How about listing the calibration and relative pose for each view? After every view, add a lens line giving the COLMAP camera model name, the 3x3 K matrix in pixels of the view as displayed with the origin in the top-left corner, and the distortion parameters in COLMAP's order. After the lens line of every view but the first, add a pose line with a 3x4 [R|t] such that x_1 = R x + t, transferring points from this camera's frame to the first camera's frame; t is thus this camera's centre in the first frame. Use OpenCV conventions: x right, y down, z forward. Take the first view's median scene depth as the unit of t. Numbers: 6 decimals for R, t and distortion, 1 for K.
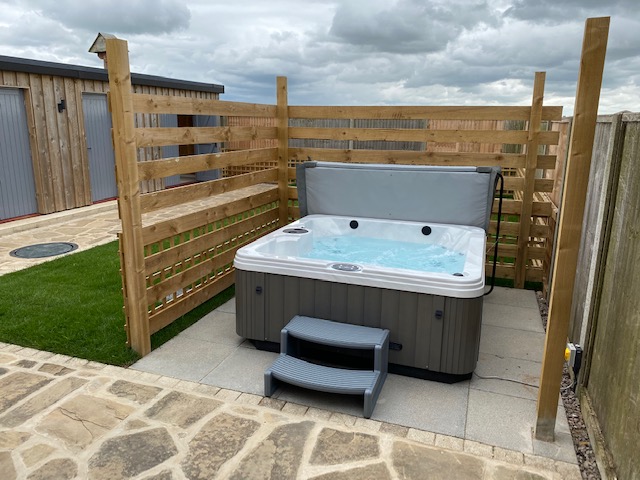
lens RADIAL K [[491.7, 0, 318.7], [0, 491.7, 232.9], [0, 0, 1]] dist [0.015789, -0.009101]
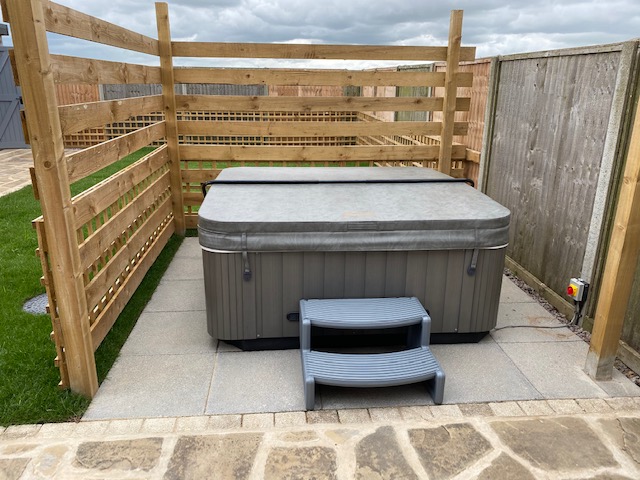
lens RADIAL K [[491.7, 0, 318.7], [0, 491.7, 232.9], [0, 0, 1]] dist [0.015789, -0.009101]
pose [[0.912467, -0.123378, 0.390104, -0.311850], [0.092938, 0.991028, 0.096047, -0.011954], [-0.398454, -0.051384, 0.915748, 0.264277]]
